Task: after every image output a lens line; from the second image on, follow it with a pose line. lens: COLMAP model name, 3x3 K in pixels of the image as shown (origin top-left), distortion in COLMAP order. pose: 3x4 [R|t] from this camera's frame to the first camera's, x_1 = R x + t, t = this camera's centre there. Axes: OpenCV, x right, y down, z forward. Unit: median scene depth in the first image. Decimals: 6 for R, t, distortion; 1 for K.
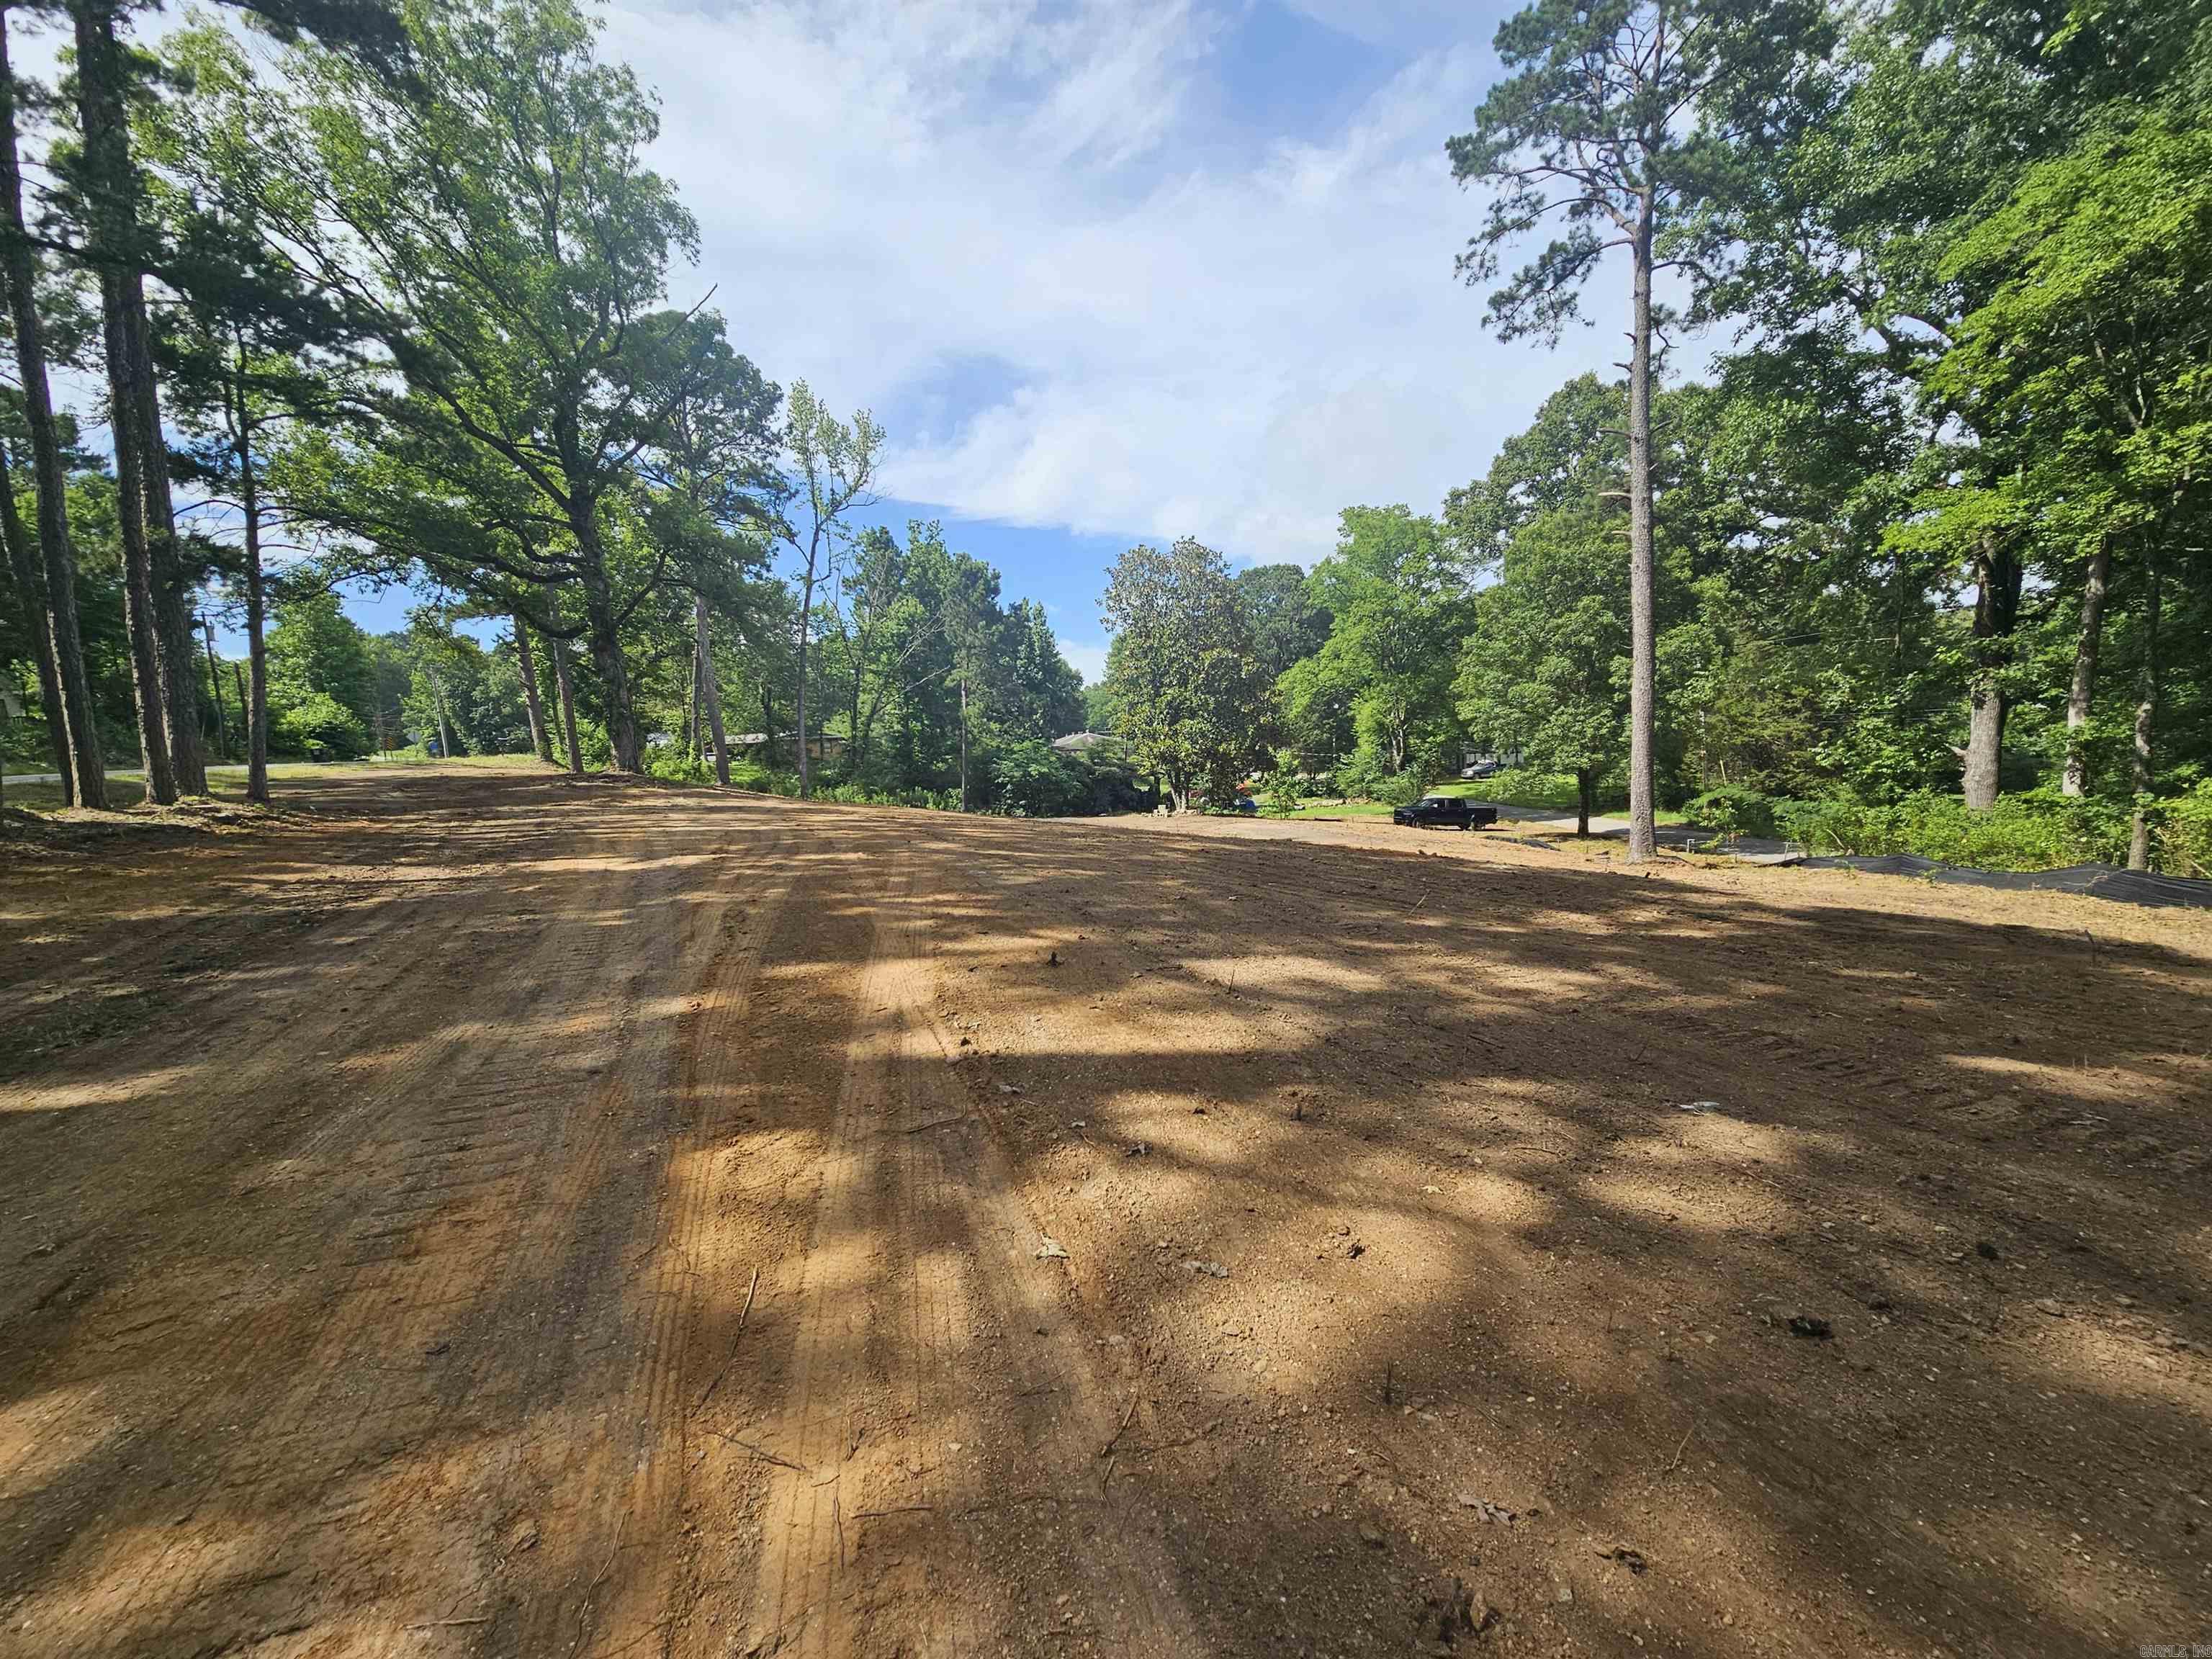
lens RADIAL K [[902.0, 0, 1100.2], [0, 902.0, 877.2], [0, 0, 1]] dist [-0.003678, -0.000501]
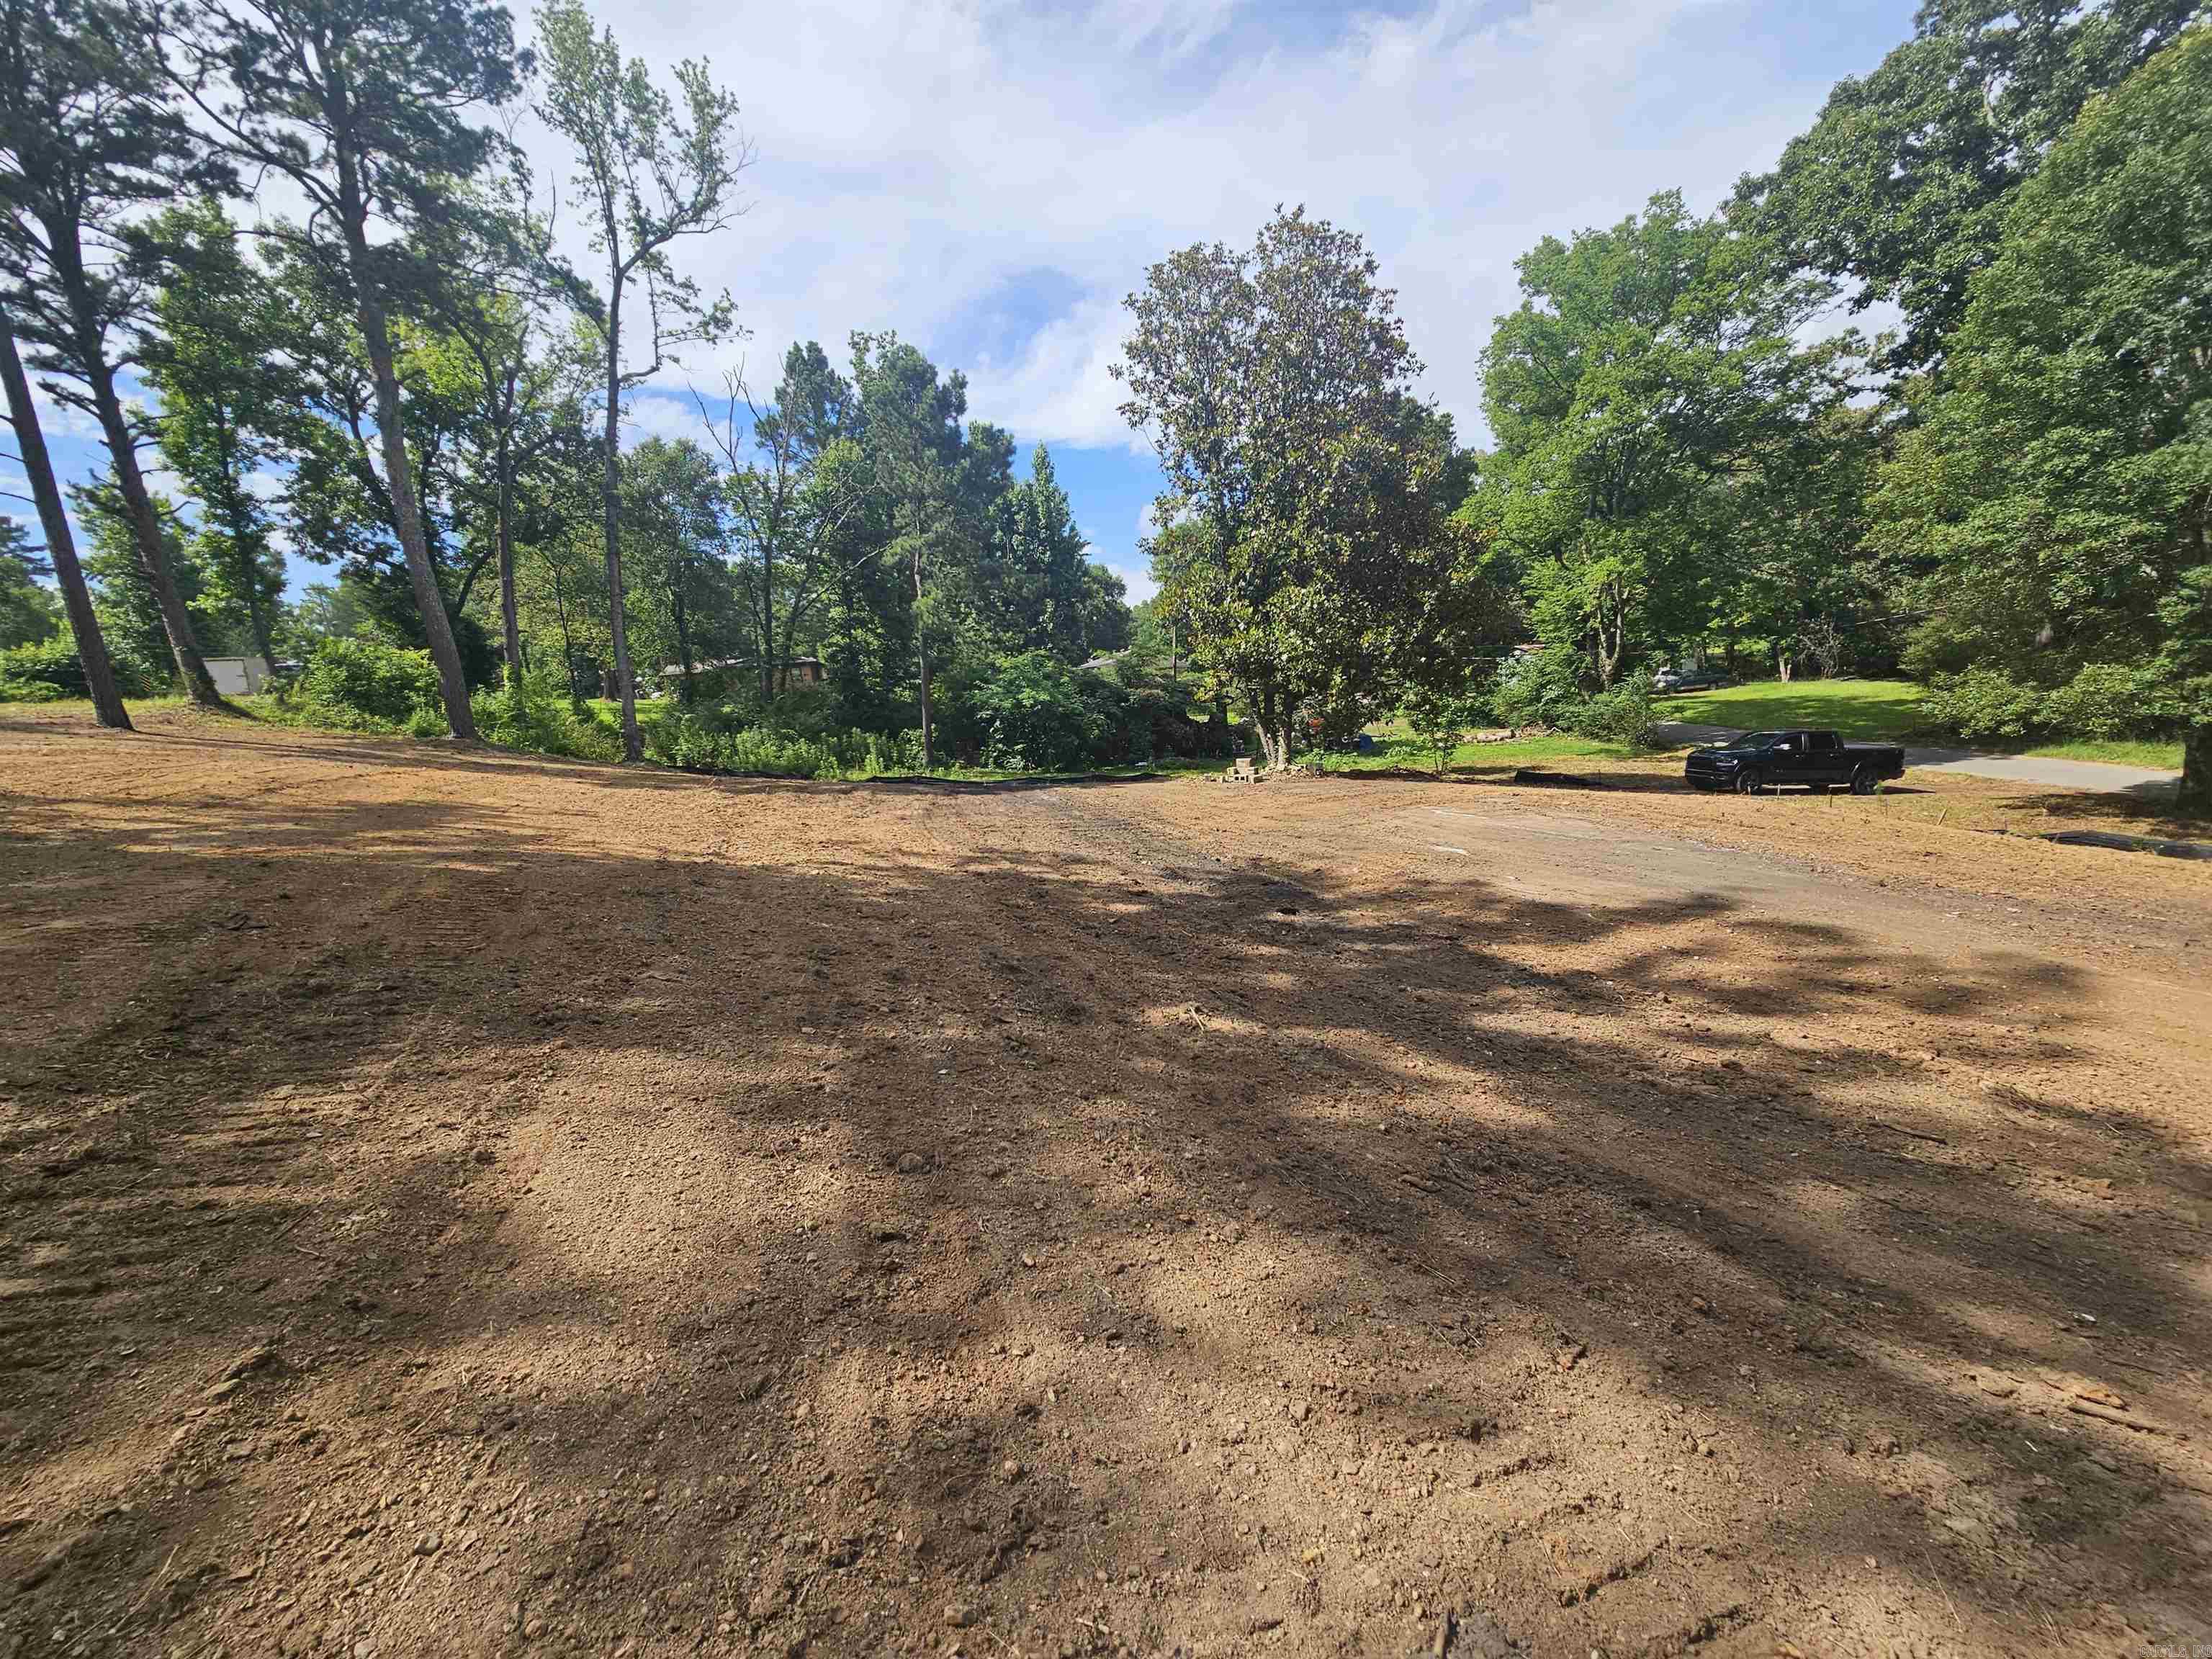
lens RADIAL K [[902.0, 0, 1112.5], [0, 902.0, 833.0], [0, 0, 1]] dist [-0.003678, -0.000501]
pose [[0.997695, -0.014469, -0.066296, 0.022389], [0.016481, 0.999417, 0.029894, -0.042351], [0.065824, -0.030918, 0.997352, 0.373646]]
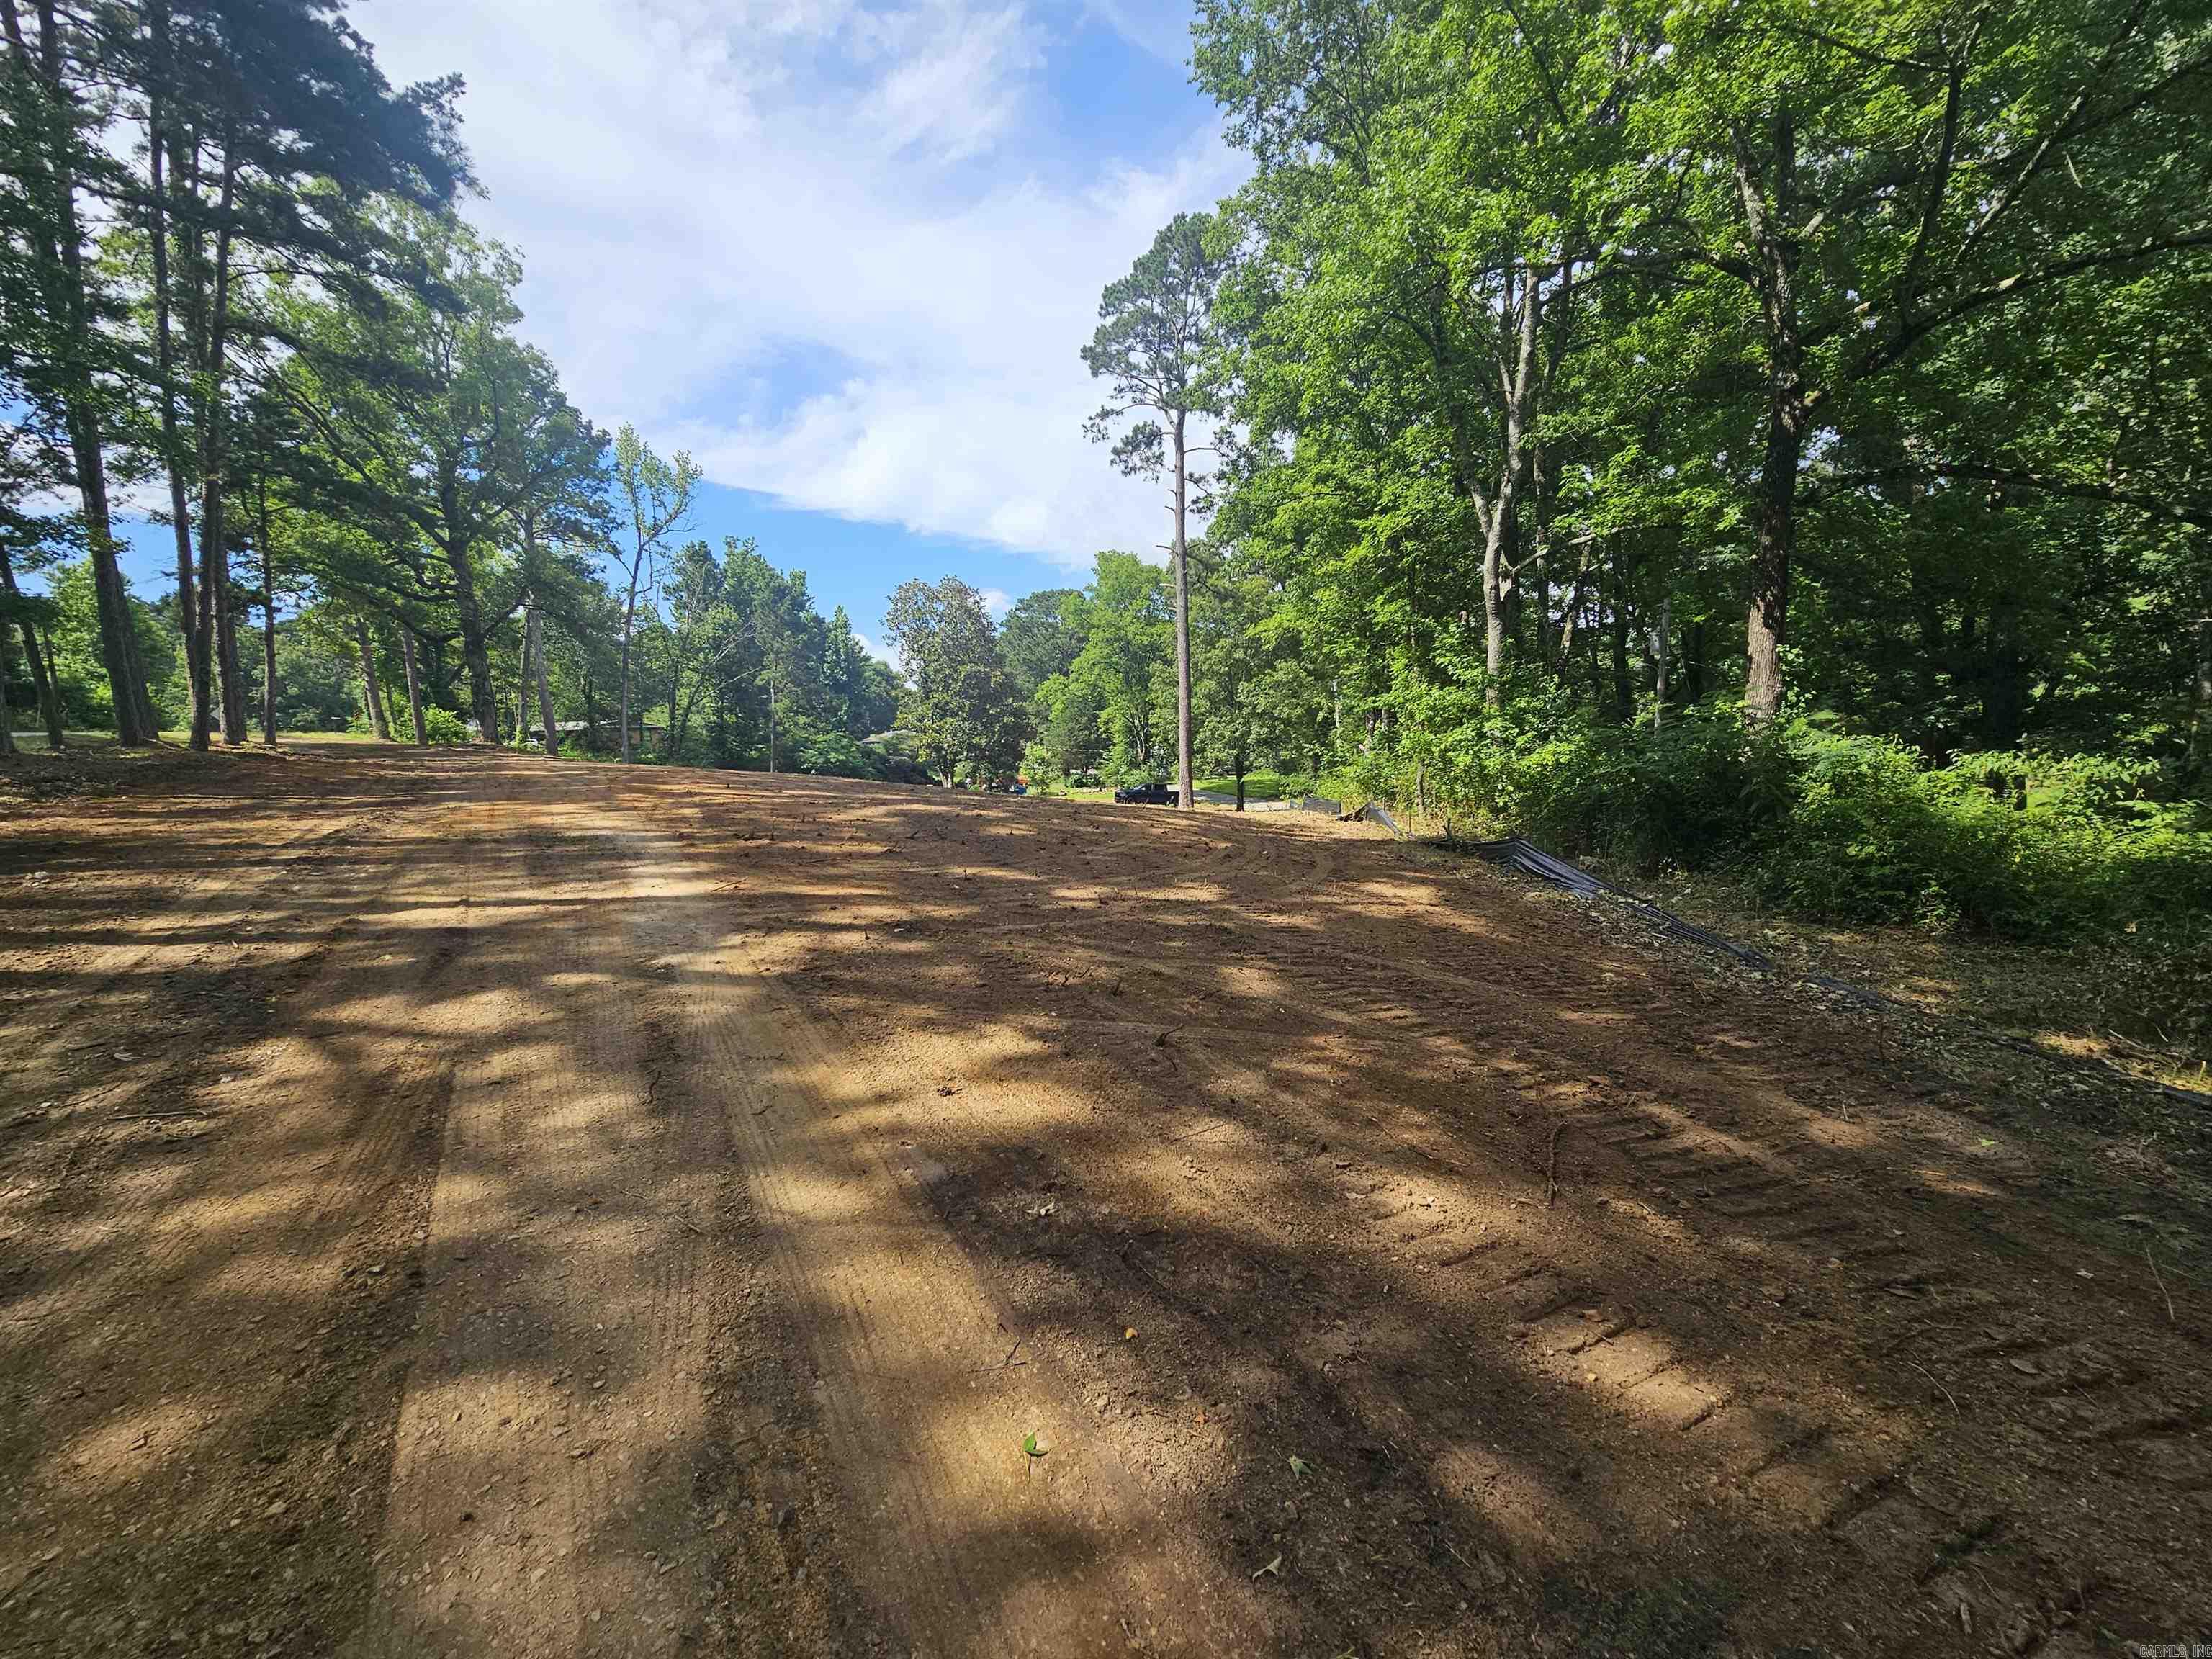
lens RADIAL K [[902.0, 0, 1093.9], [0, 902.0, 880.2], [0, 0, 1]] dist [-0.003678, -0.000501]
pose [[0.985223, -0.003269, 0.171247, 0.058355], [0.002965, 0.999994, 0.002027, 0.041083], [-0.171253, -0.001490, 0.985226, -0.227238]]
